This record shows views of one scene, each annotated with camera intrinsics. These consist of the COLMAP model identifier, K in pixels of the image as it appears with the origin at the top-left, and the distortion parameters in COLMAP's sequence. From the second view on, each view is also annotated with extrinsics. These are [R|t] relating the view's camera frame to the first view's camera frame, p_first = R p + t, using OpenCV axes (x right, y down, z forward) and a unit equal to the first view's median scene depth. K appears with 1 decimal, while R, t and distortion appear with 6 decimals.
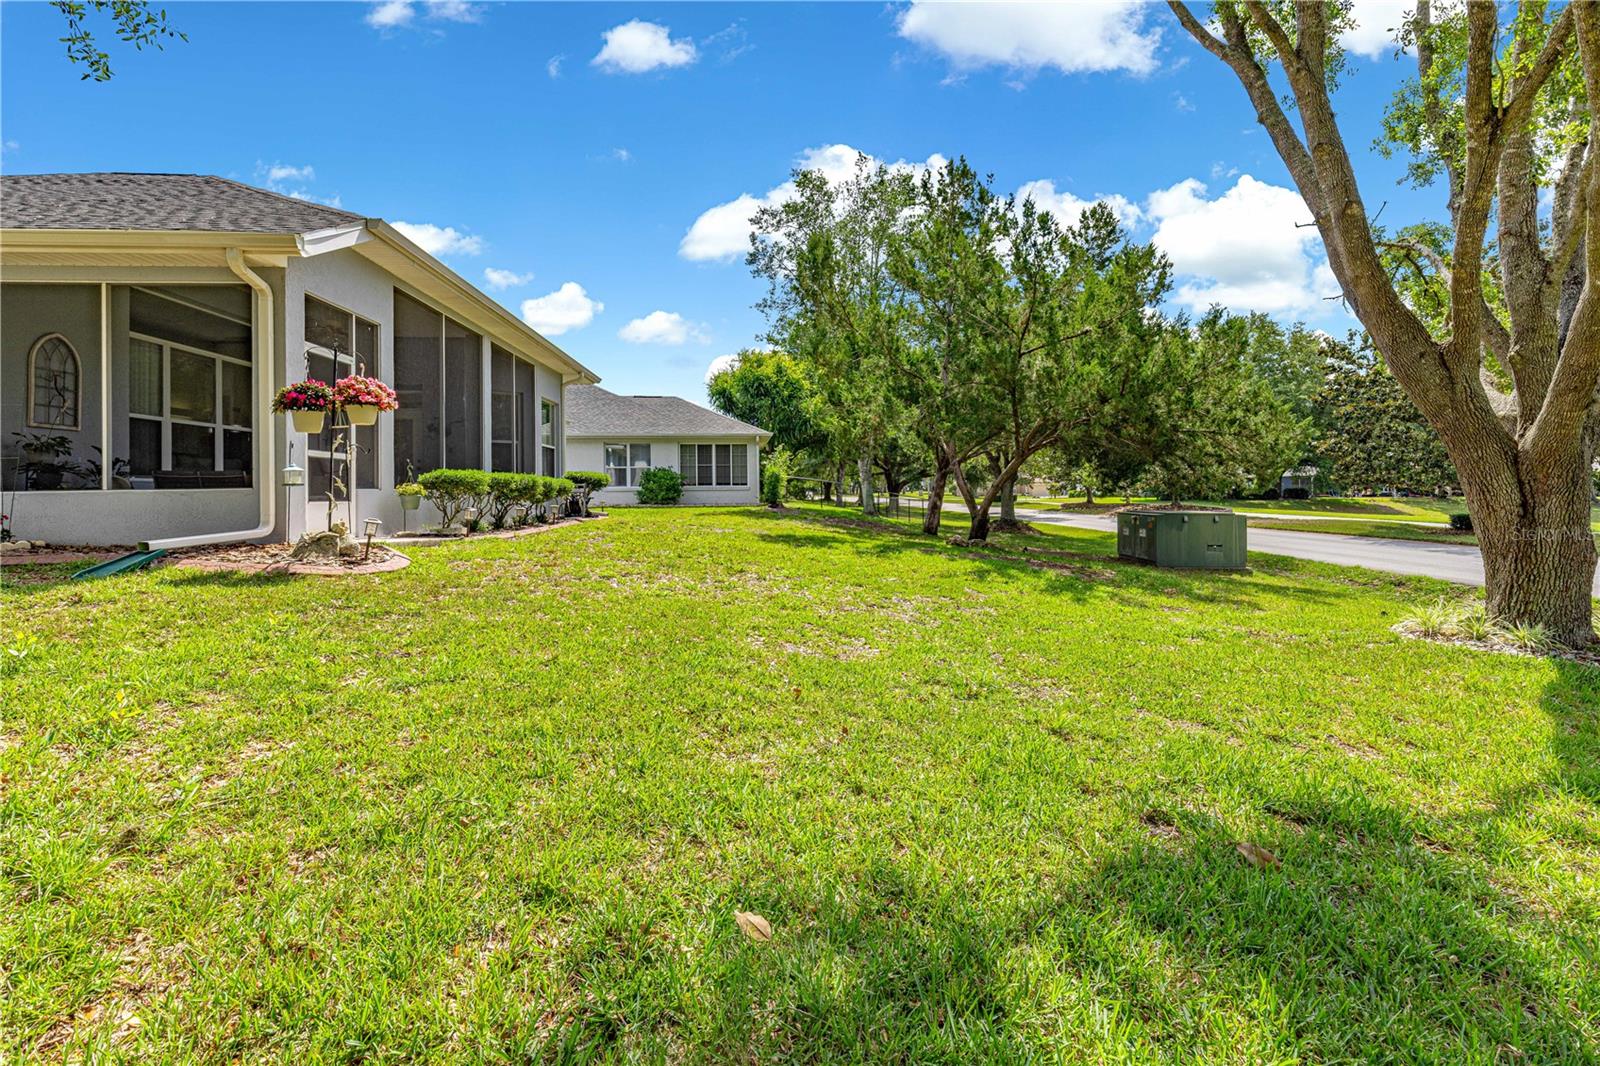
lens RADIAL K [[732.9, 0, 814.4], [0, 732.9, 467.4], [0, 0, 1]] dist [0.001705, -0.000274]
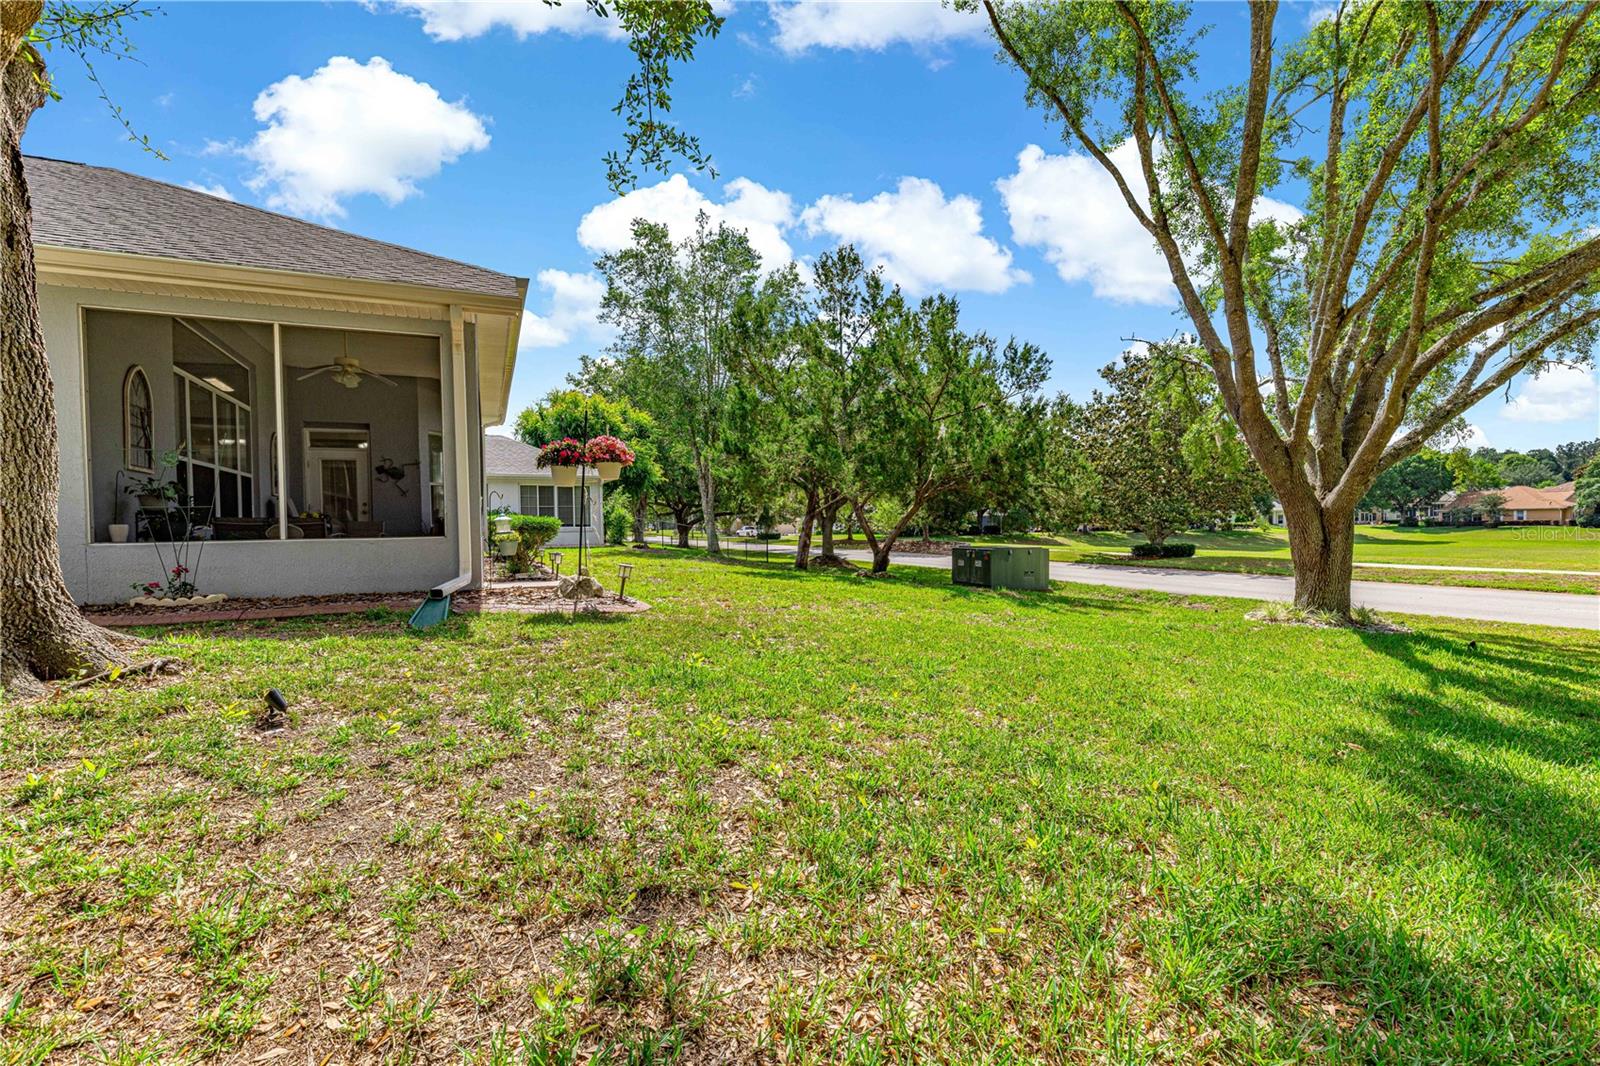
lens RADIAL K [[732.9, 0, 764.3], [0, 732.9, 528.3], [0, 0, 1]] dist [0.001705, -0.000274]
pose [[0.940664, -0.005499, 0.339295, -0.336287], [-0.005370, 0.999502, 0.031084, -0.008836], [-0.339297, -0.031062, 0.940166, -0.059392]]
